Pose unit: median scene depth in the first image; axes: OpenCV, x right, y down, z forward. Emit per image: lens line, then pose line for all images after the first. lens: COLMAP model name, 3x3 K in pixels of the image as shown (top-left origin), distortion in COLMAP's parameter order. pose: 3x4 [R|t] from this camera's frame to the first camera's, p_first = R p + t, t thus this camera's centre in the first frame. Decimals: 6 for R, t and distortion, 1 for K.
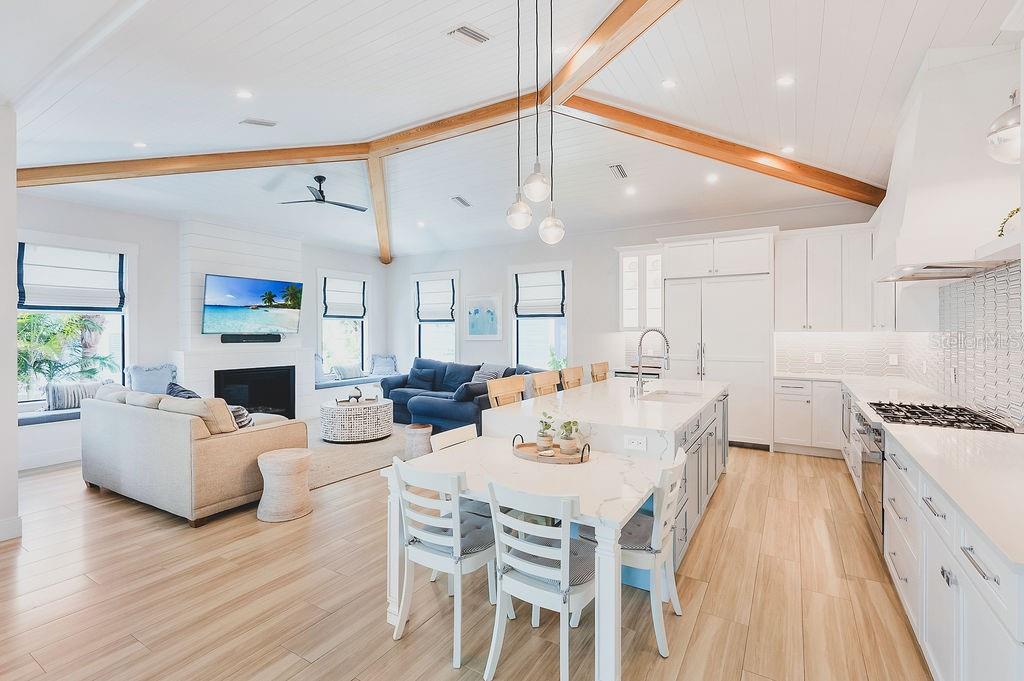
lens RADIAL K [[457.3, 0, 509.0], [0, 457.3, 334.7], [0, 0, 1]] dist [-0.002672, -0.000185]
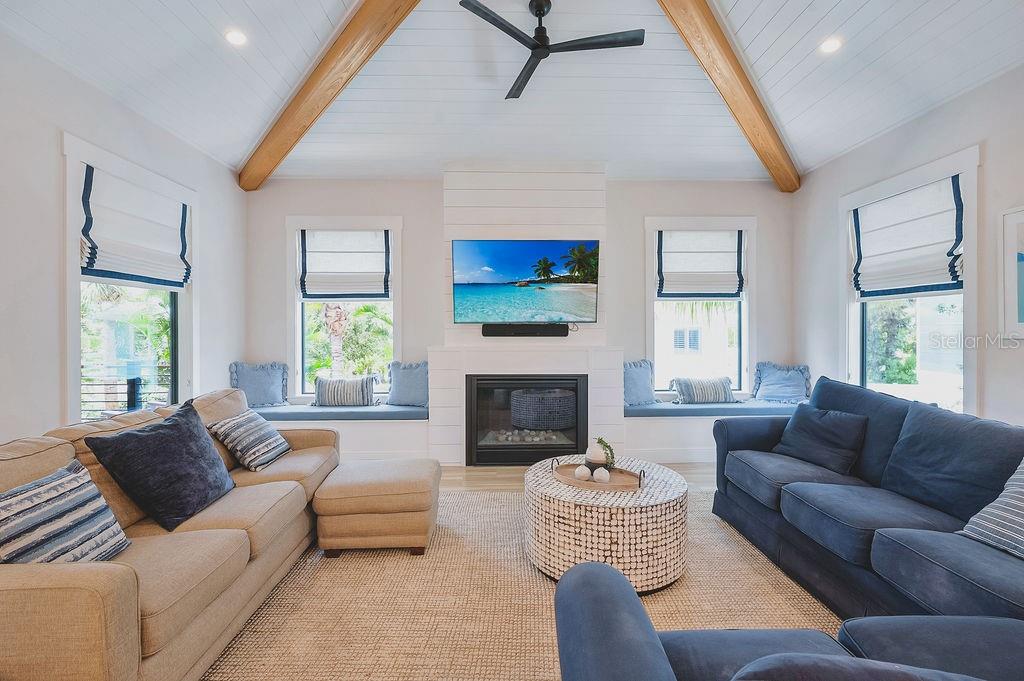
lens RADIAL K [[454.3, 0, 505.9], [0, 454.3, 329.4], [0, 0, 1]] dist [0.019439, 0.000485]
pose [[0.559334, 0.000150, -0.828943, -0.017380], [-0.002285, 0.999996, -0.001360, 0.007584], [0.828940, 0.002655, 0.559332, 0.571591]]
